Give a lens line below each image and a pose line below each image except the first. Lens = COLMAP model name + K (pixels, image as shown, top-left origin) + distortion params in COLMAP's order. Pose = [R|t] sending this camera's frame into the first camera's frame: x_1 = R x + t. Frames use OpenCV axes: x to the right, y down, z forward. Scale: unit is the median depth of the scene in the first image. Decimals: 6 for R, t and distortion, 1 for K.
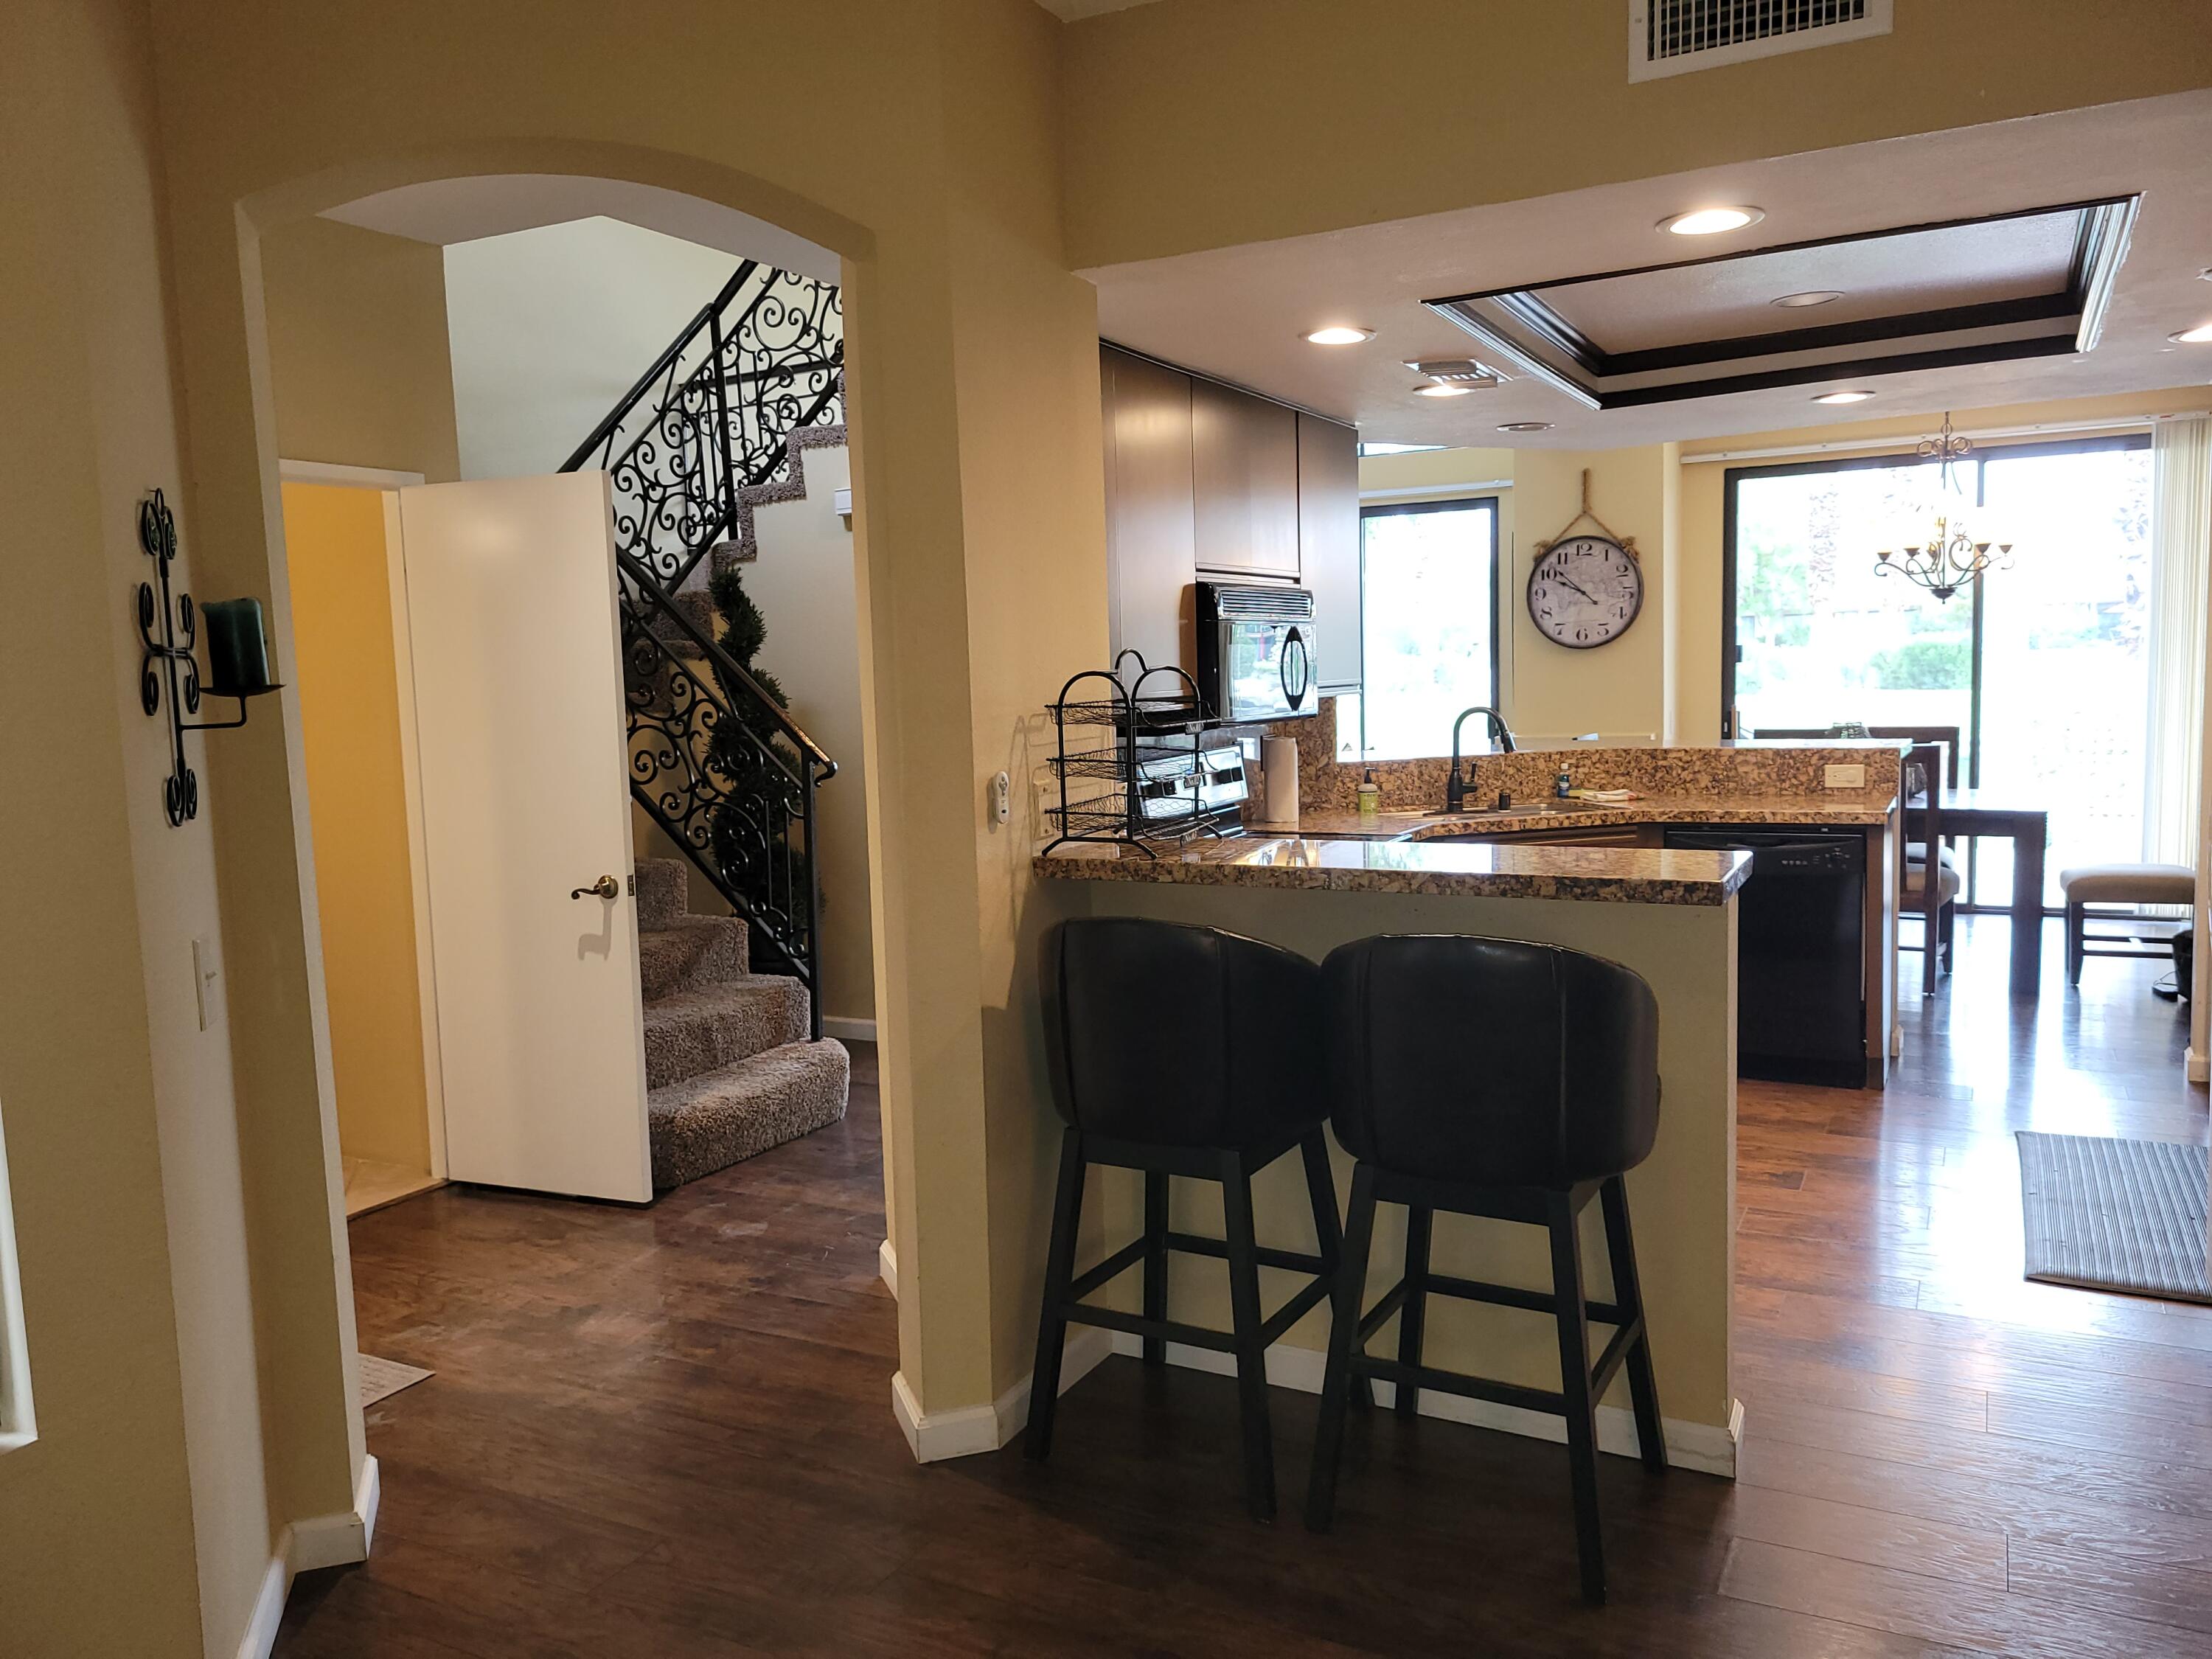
lens RADIAL K [[1694.9, 0, 1068.4], [0, 1694.9, 820.0], [0, 0, 1]] dist [0.051276, -0.053066]
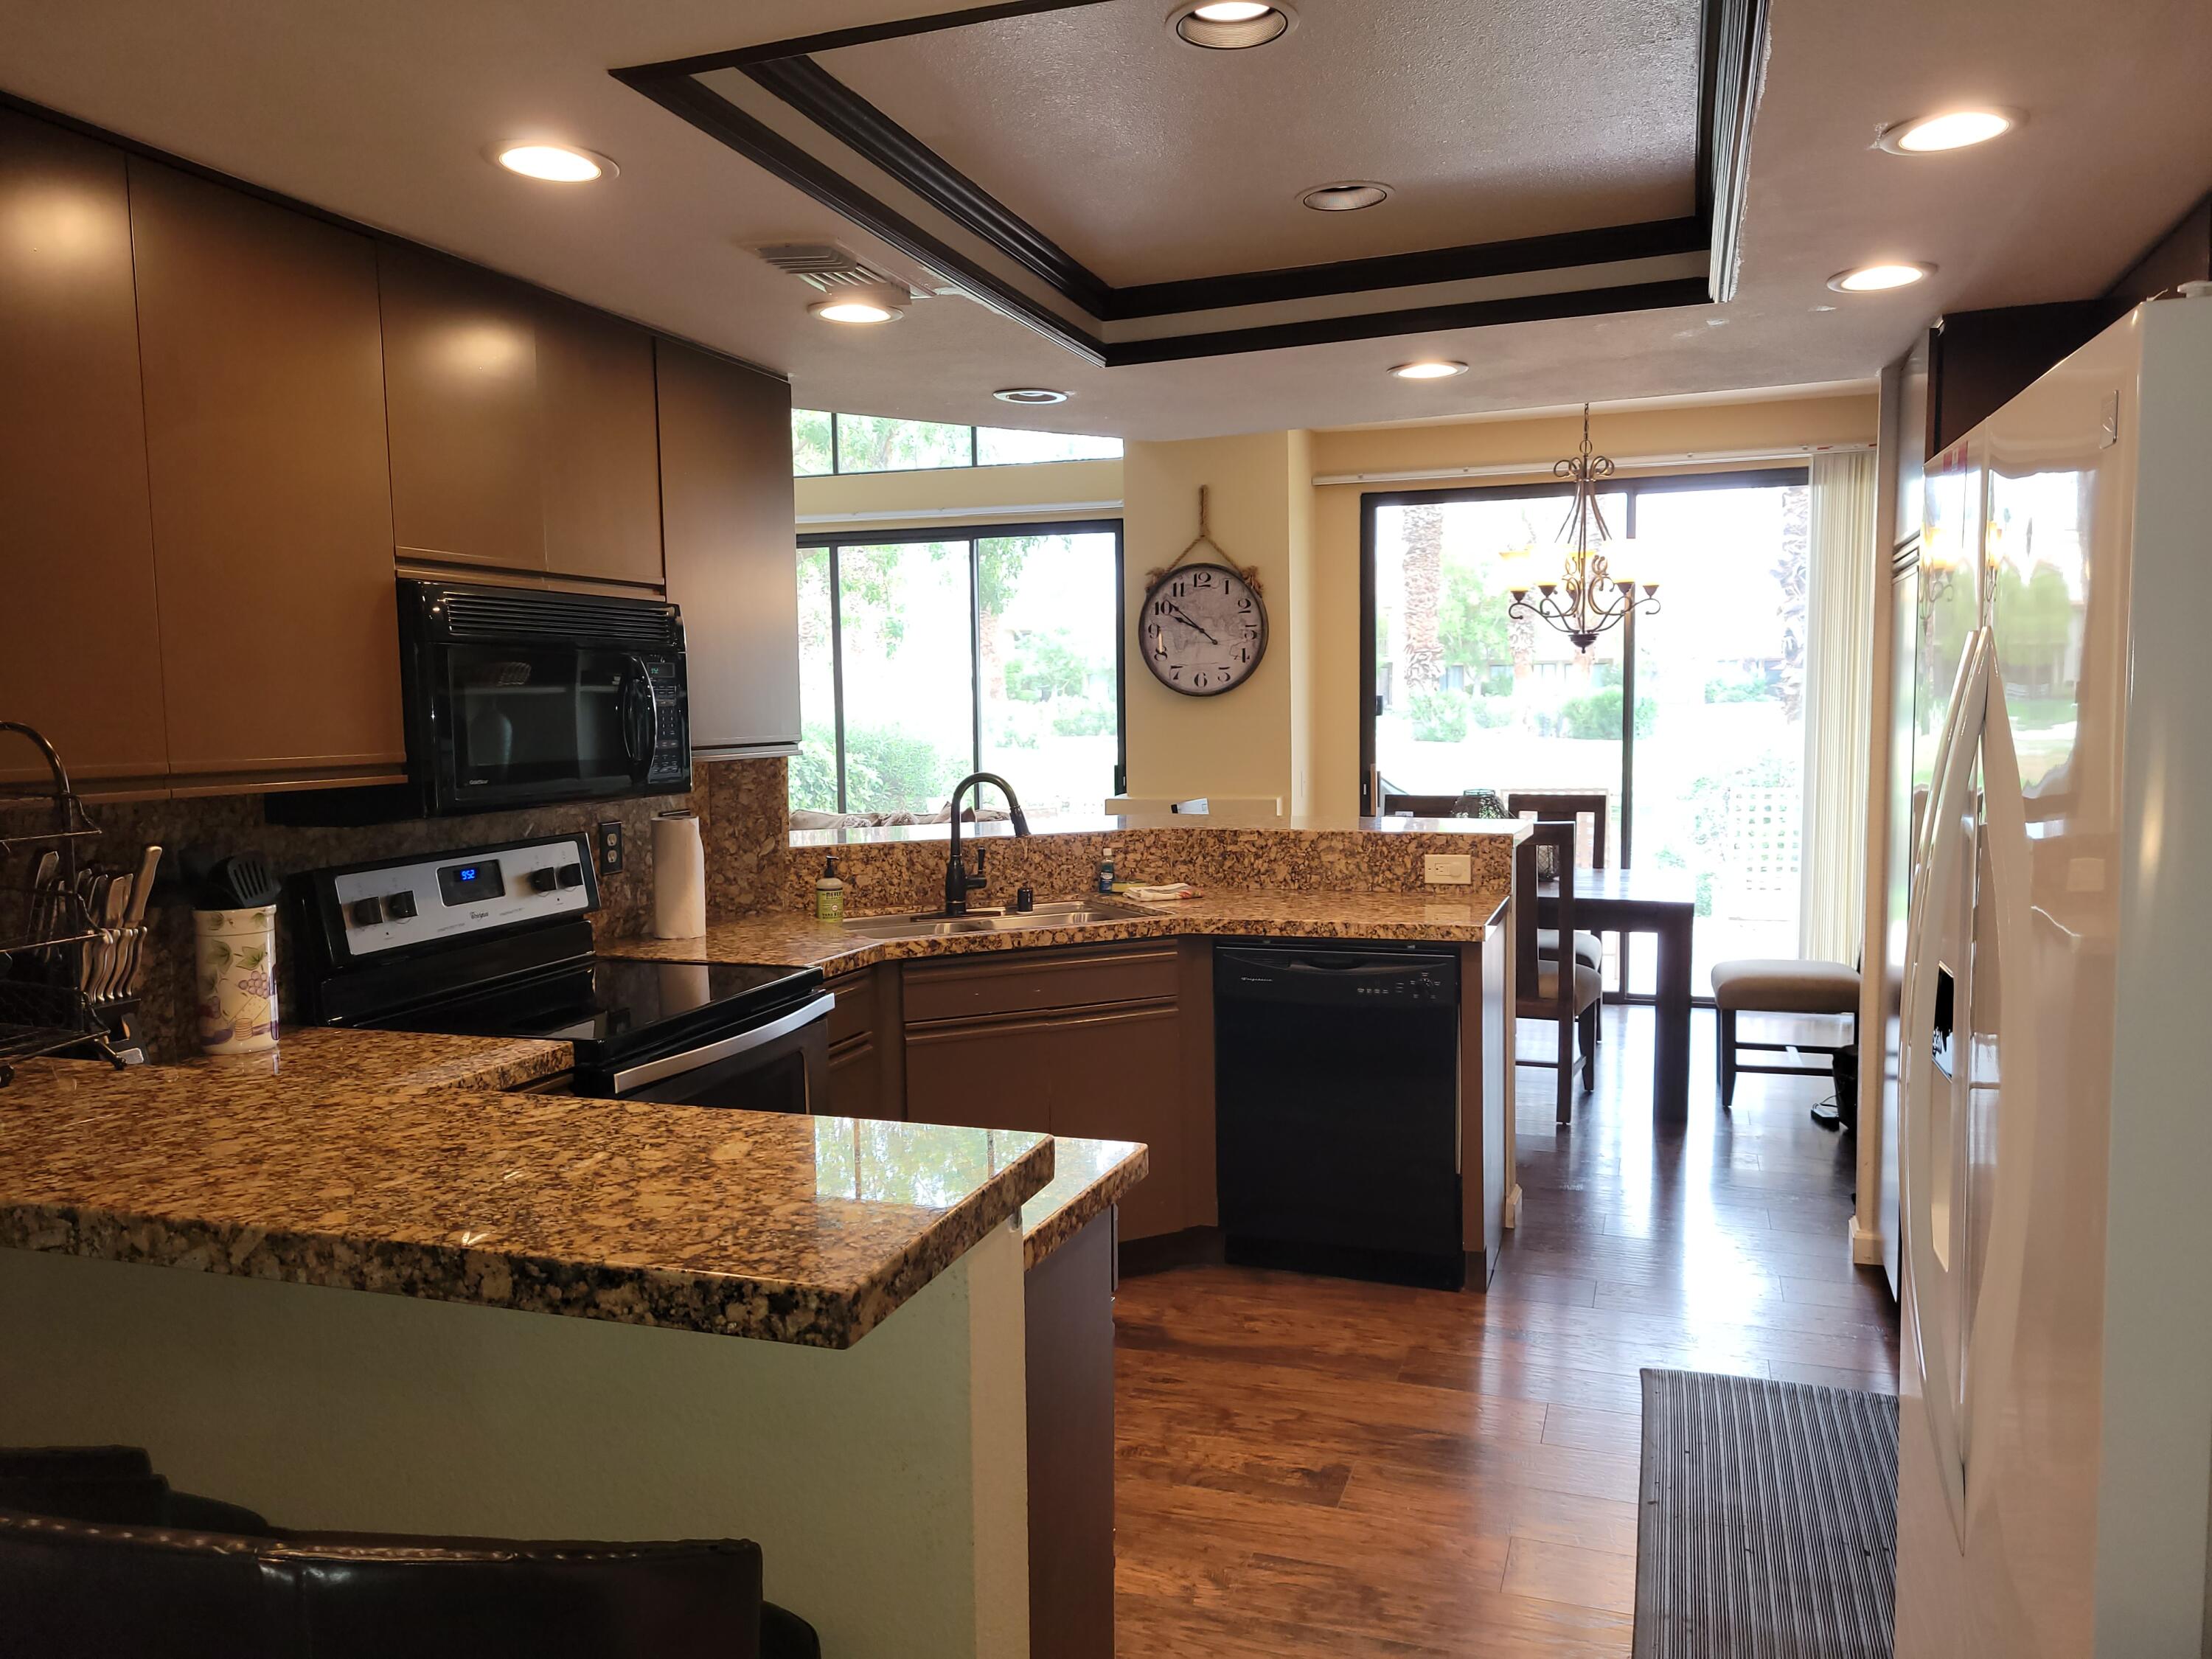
lens RADIAL K [[1679.8, 0, 1106.0], [0, 1679.8, 829.5], [0, 0, 1]] dist [0.029350, -0.001237]
pose [[0.986002, 0.005599, 0.166642, 0.148406], [-0.003060, 0.999875, -0.015491, -0.026800], [-0.166708, 0.014764, 0.985896, 0.232882]]
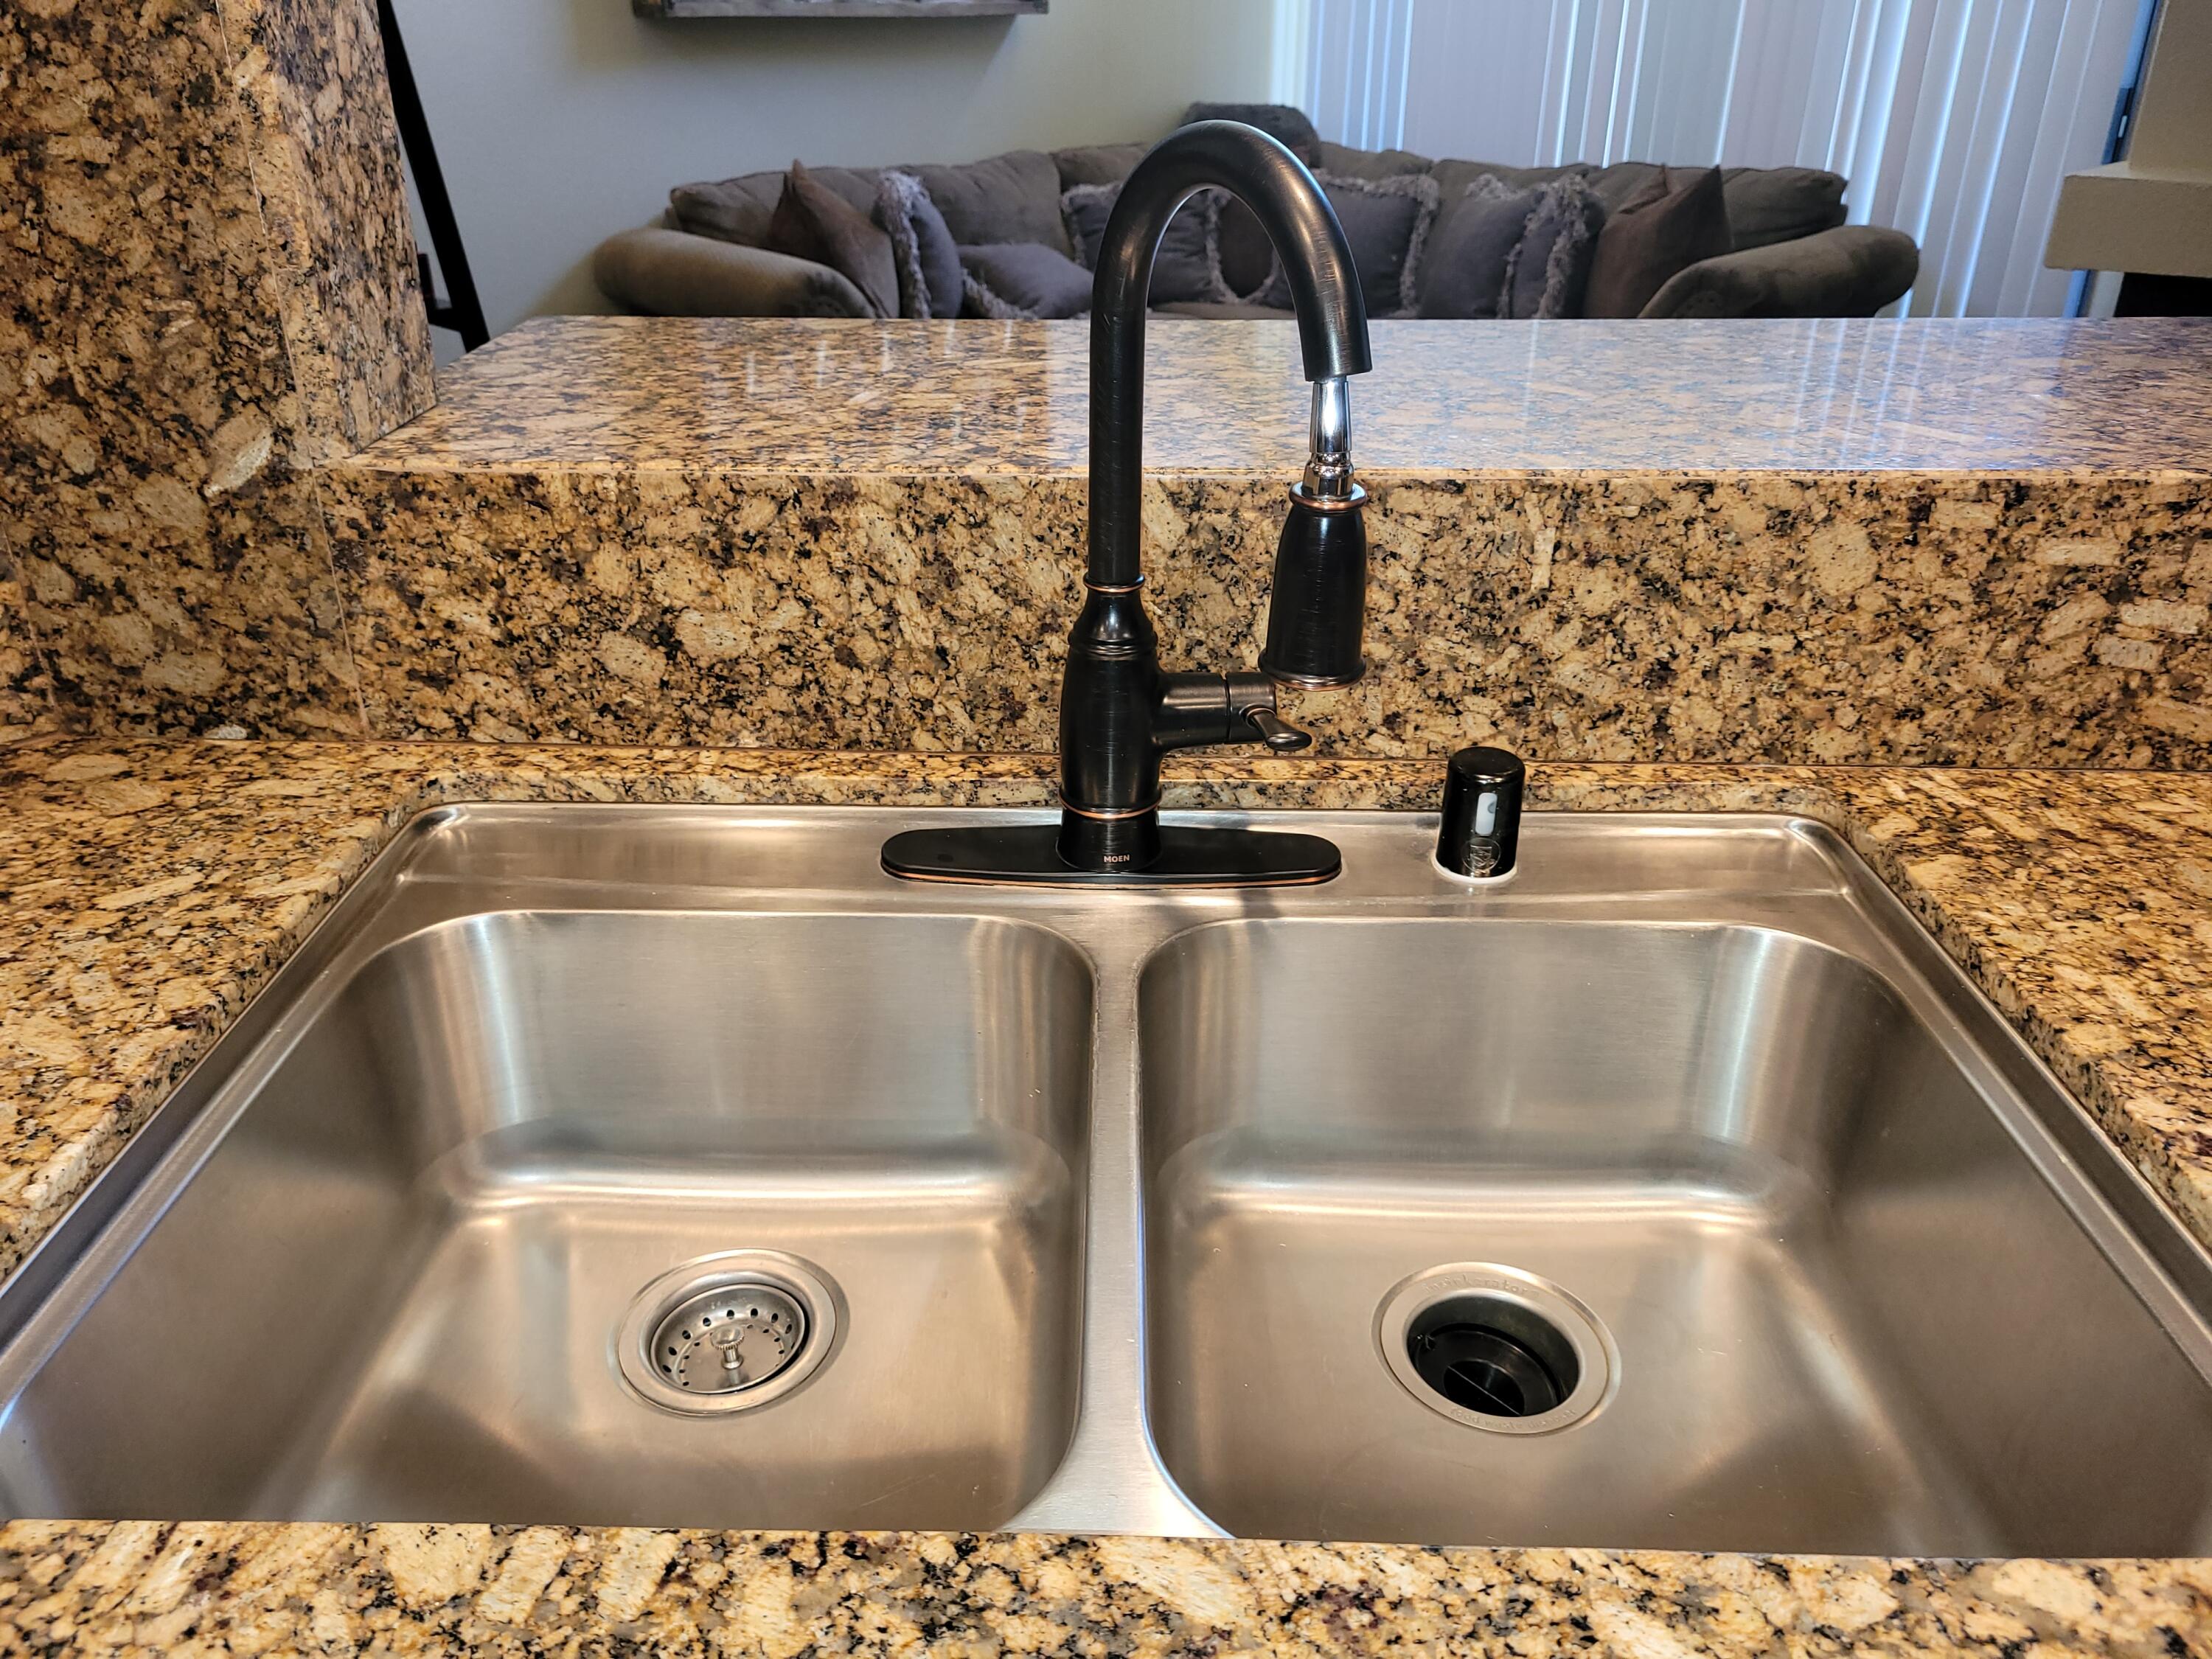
lens RADIAL K [[1679.8, 0, 1106.0], [0, 1679.8, 829.5], [0, 0, 1]] dist [0.029350, -0.001237]
pose [[0.941780, 0.173616, -0.287936, 0.237055], [-0.054046, 0.923402, 0.380009, -0.056828], [0.331857, -0.342323, 0.879025, 0.755581]]
